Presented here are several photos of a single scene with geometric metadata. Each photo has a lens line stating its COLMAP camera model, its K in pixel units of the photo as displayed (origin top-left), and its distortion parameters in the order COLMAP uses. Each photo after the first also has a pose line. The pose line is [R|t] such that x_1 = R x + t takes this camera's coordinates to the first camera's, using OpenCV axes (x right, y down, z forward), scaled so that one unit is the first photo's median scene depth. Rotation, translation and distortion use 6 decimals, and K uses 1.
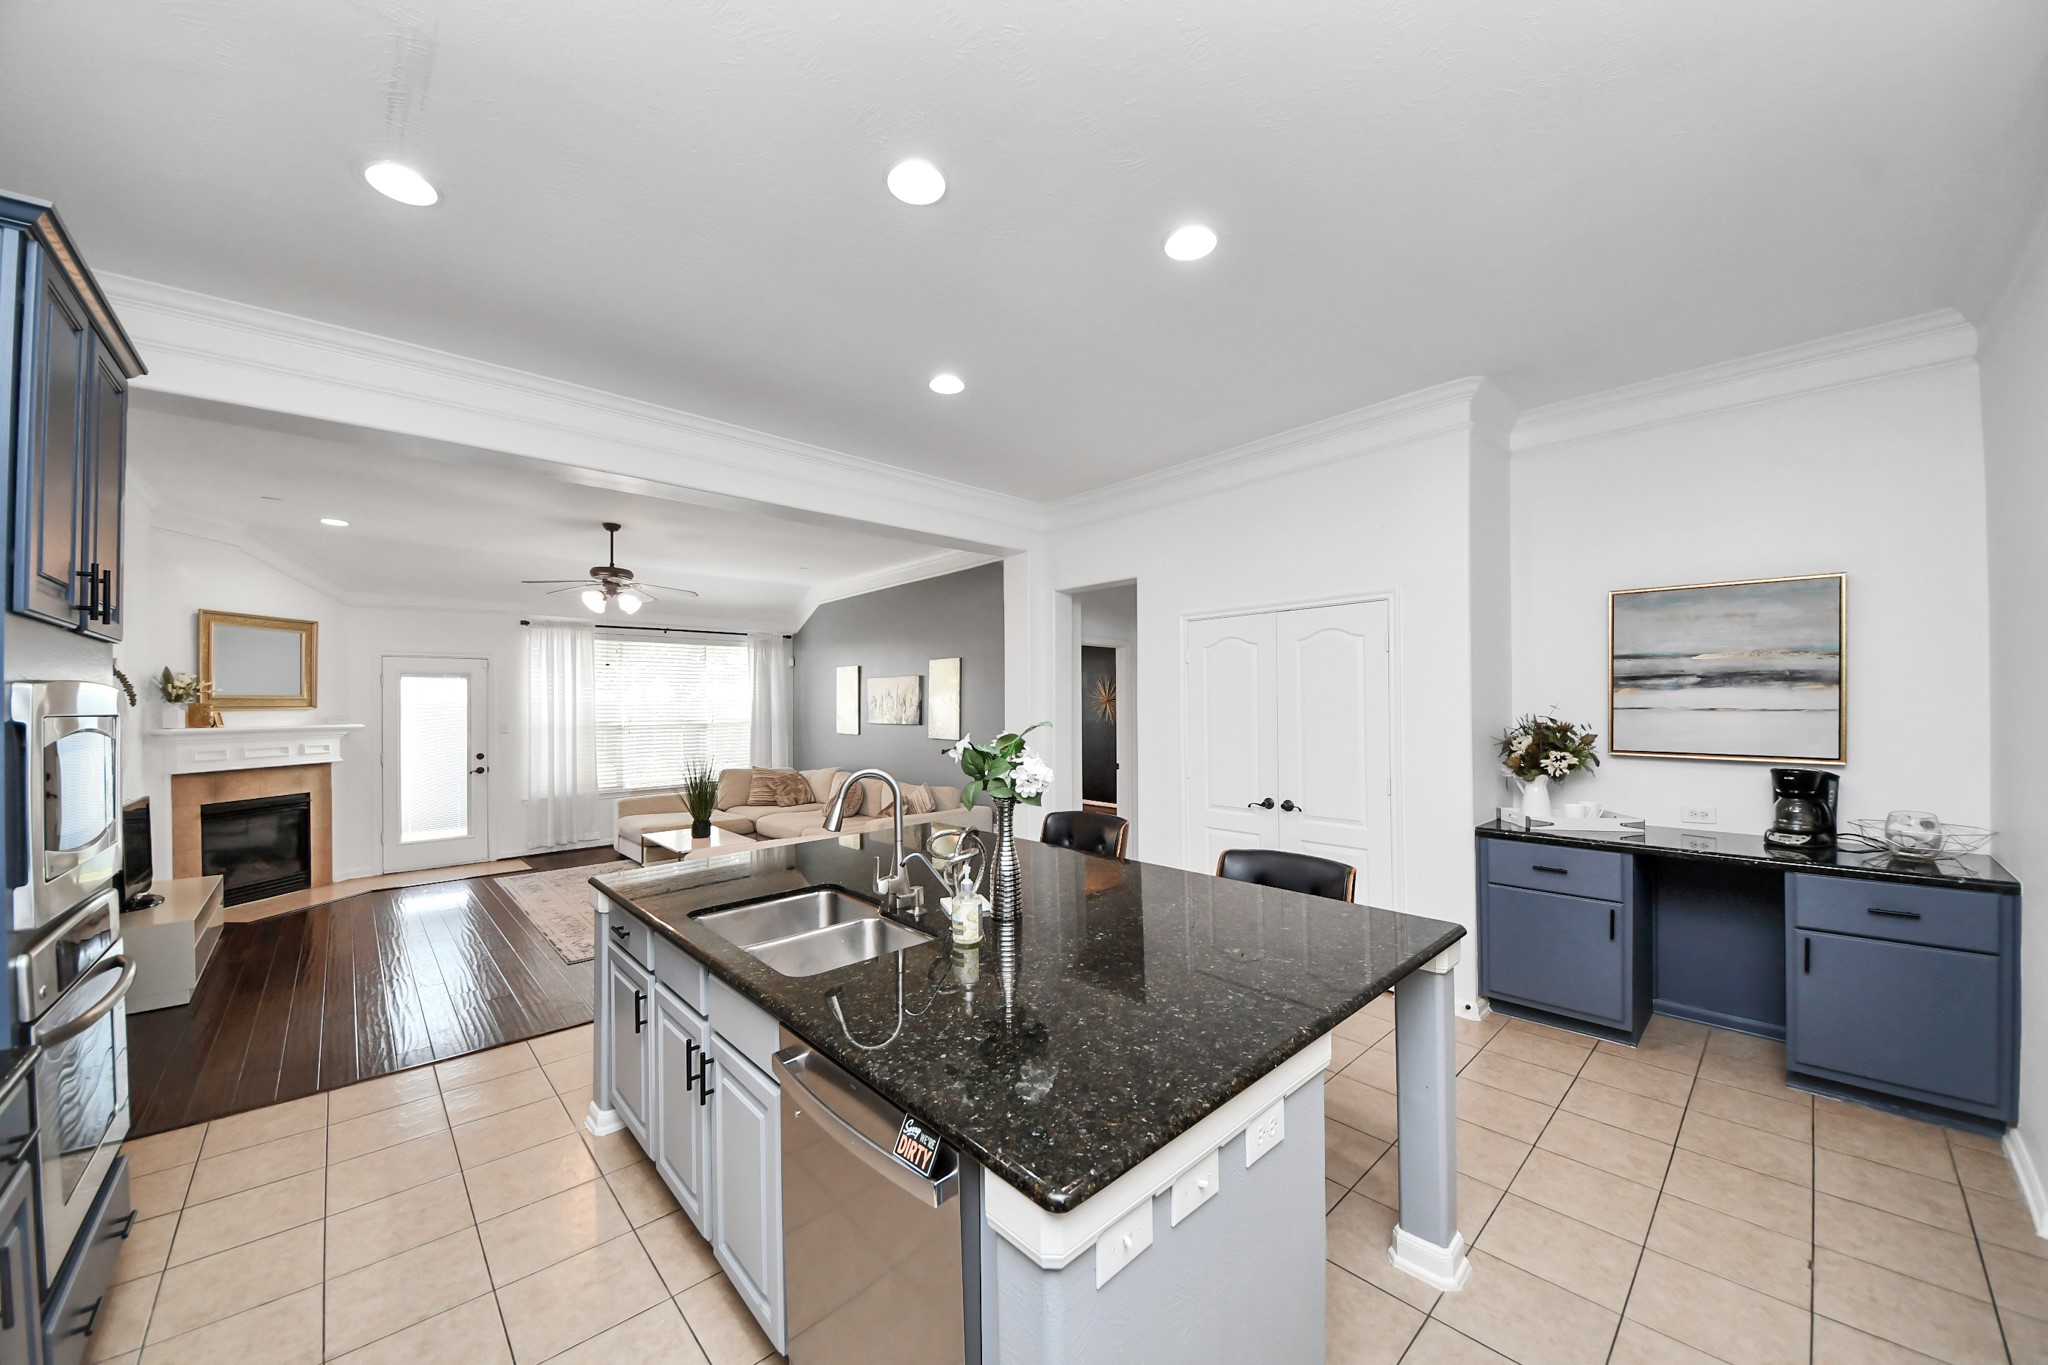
lens RADIAL K [[733.1, 0, 1048.3], [0, 733.1, 696.3], [0, 0, 1]] dist [0.000377, -0.012605]
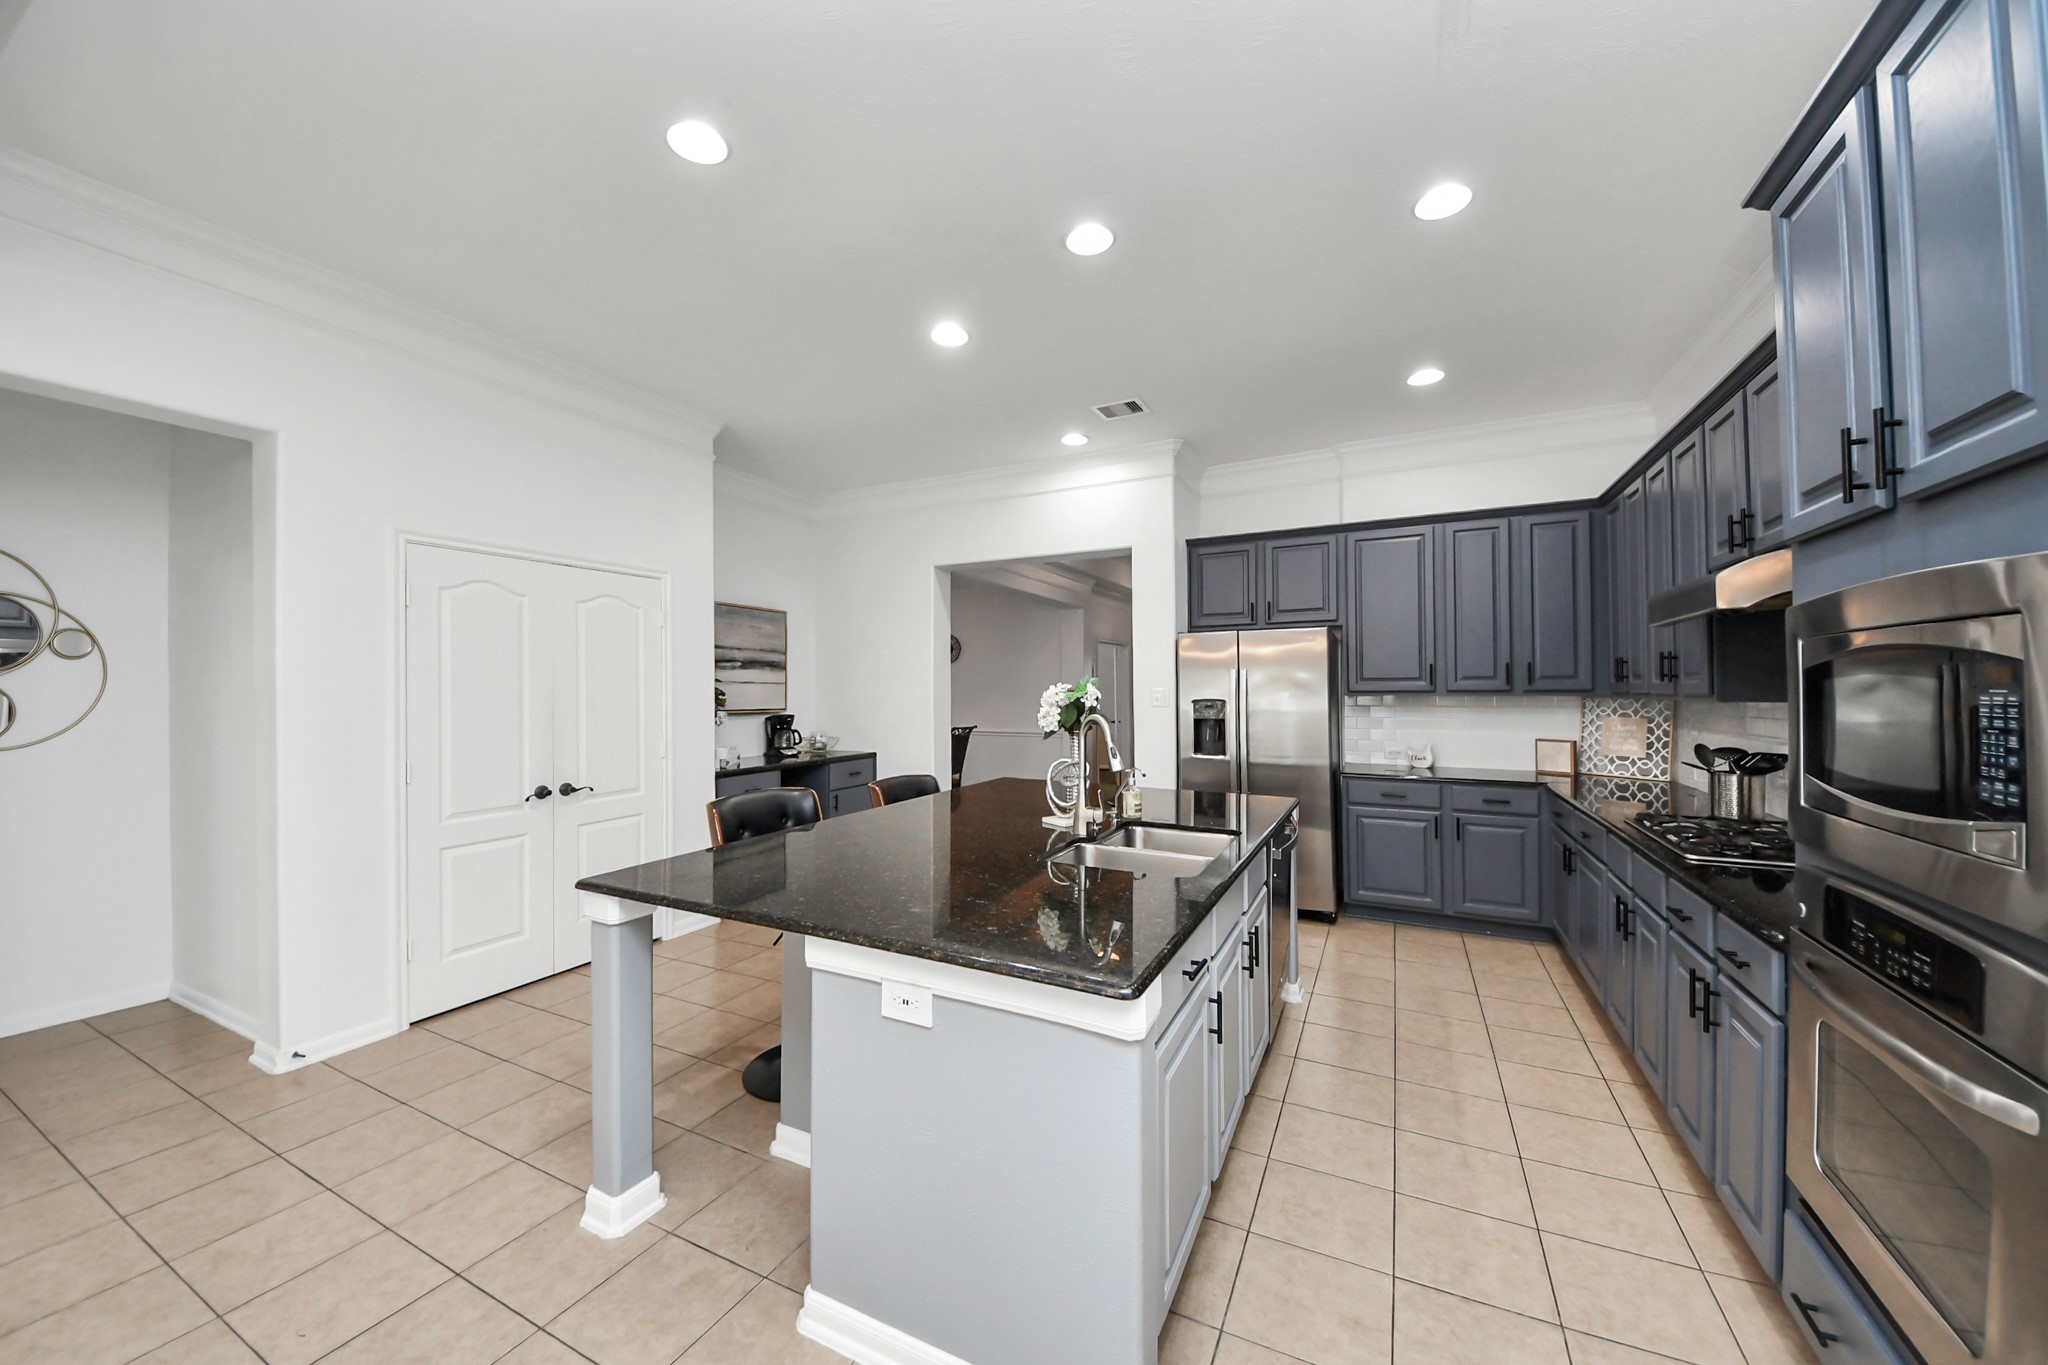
lens RADIAL K [[732.7, 0, 1023.3], [0, 732.7, 688.1], [0, 0, 1]] dist [0.039570, -0.023536]
pose [[-0.347840, 0.005879, 0.937535, -0.494646], [0.000063, 0.999980, -0.006247, 0.023411], [-0.937554, -0.002114, -0.347834, 0.561830]]
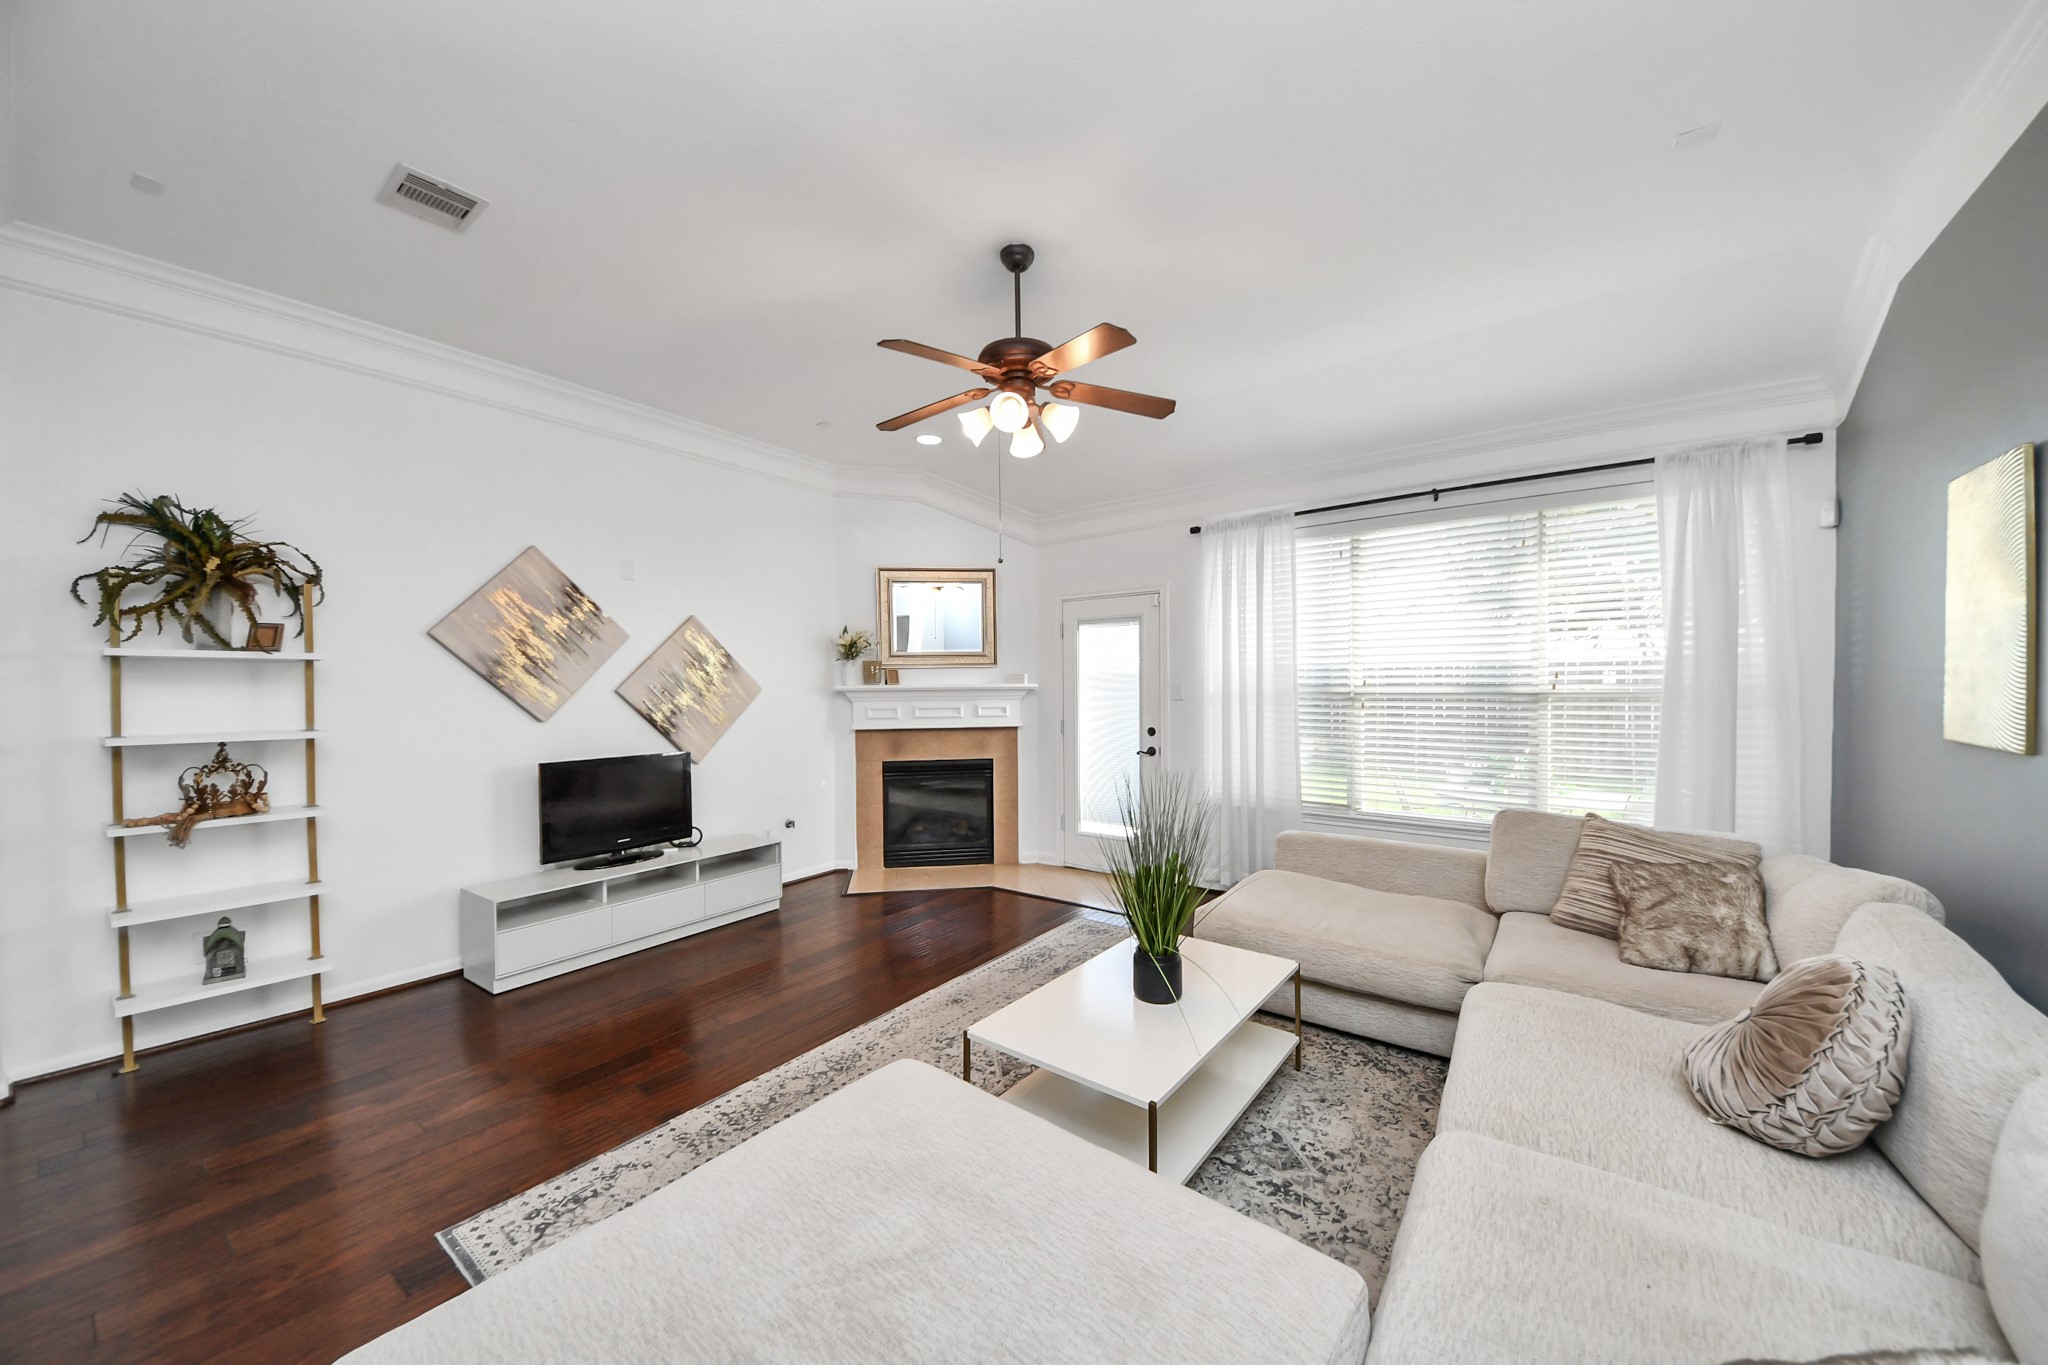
lens RADIAL K [[725.8, 0, 1016.6], [0, 725.8, 696.5], [0, 0, 1]] dist [0.040734, -0.025470]
pose [[0.175002, 0.026513, -0.984211, -0.134764], [0.018158, 0.999380, 0.030150, 0.030143], [0.984401, -0.023148, 0.174412, 0.914630]]
